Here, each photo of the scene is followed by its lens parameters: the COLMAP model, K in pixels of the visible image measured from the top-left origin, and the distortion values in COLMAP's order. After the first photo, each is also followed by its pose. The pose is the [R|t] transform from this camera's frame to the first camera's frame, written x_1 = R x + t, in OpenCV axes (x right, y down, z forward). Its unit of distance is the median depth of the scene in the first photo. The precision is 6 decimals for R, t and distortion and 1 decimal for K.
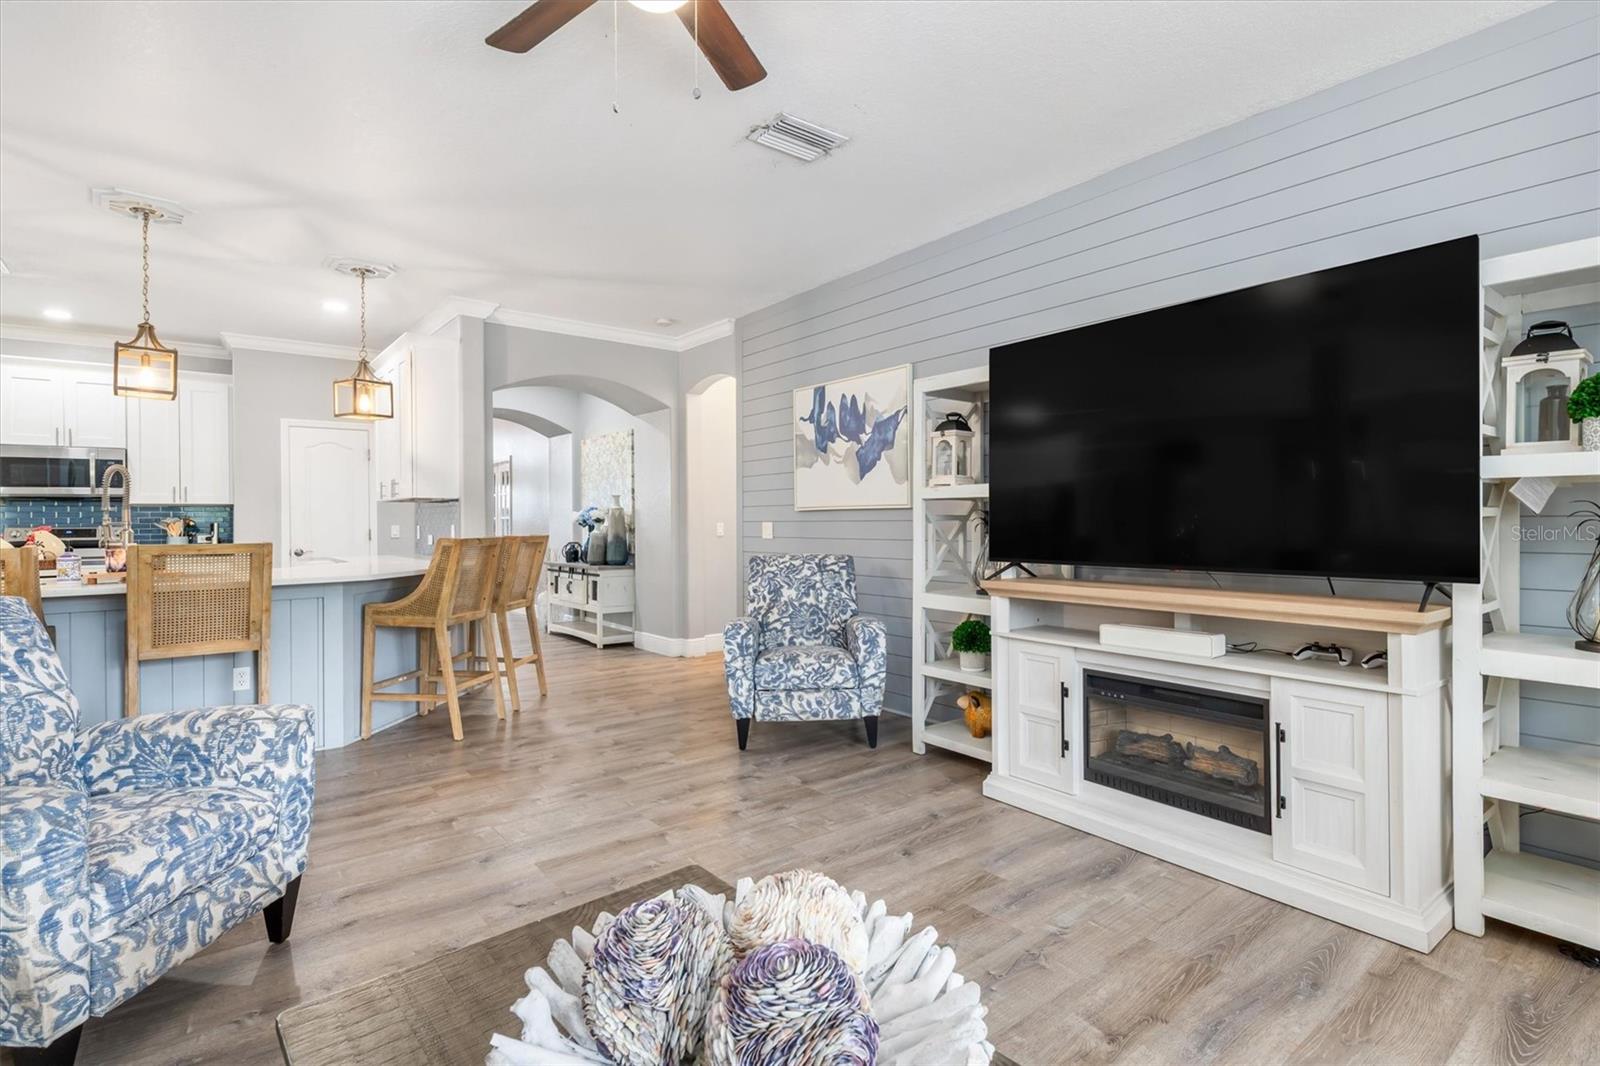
lens RADIAL K [[760.2, 0, 792.7], [0, 760.2, 526.9], [0, 0, 1]] dist [0.004913, -0.005147]
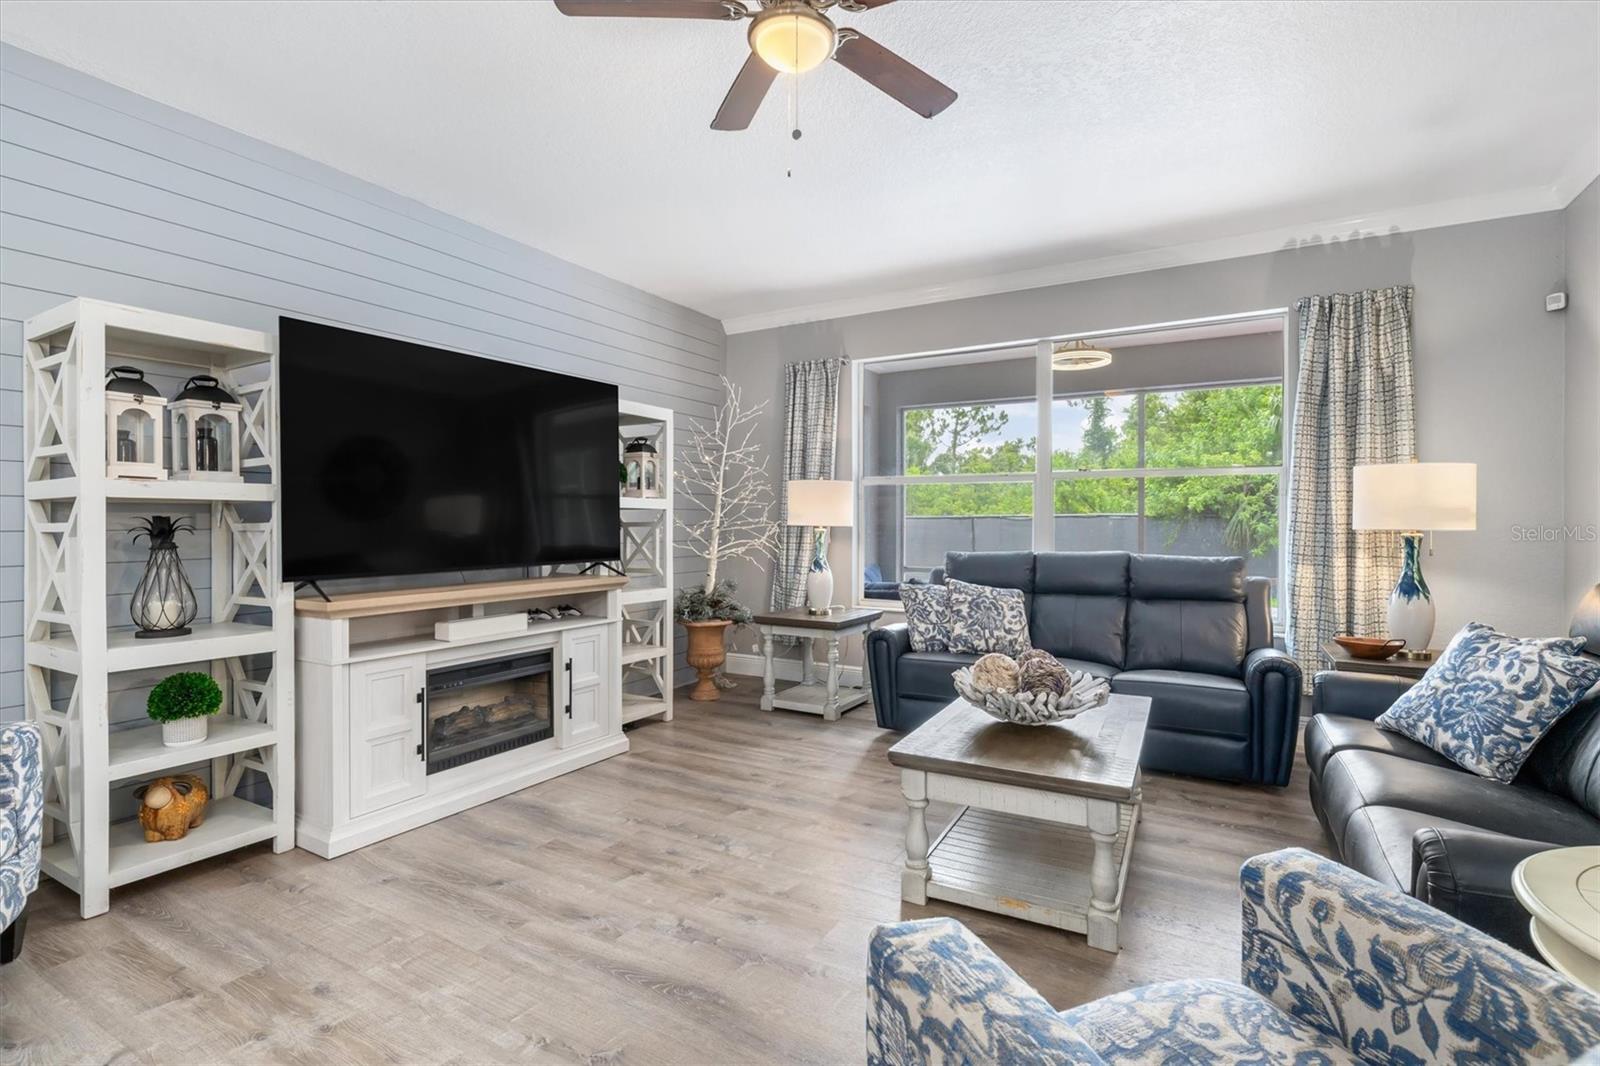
lens RADIAL K [[760.2, 0, 798.0], [0, 760.2, 526.0], [0, 0, 1]] dist [0.004913, -0.005147]
pose [[-0.370079, -0.002557, 0.928997, -0.848324], [0.010836, 0.999916, 0.007069, -0.017048], [-0.928937, 0.012683, -0.370020, 0.976801]]
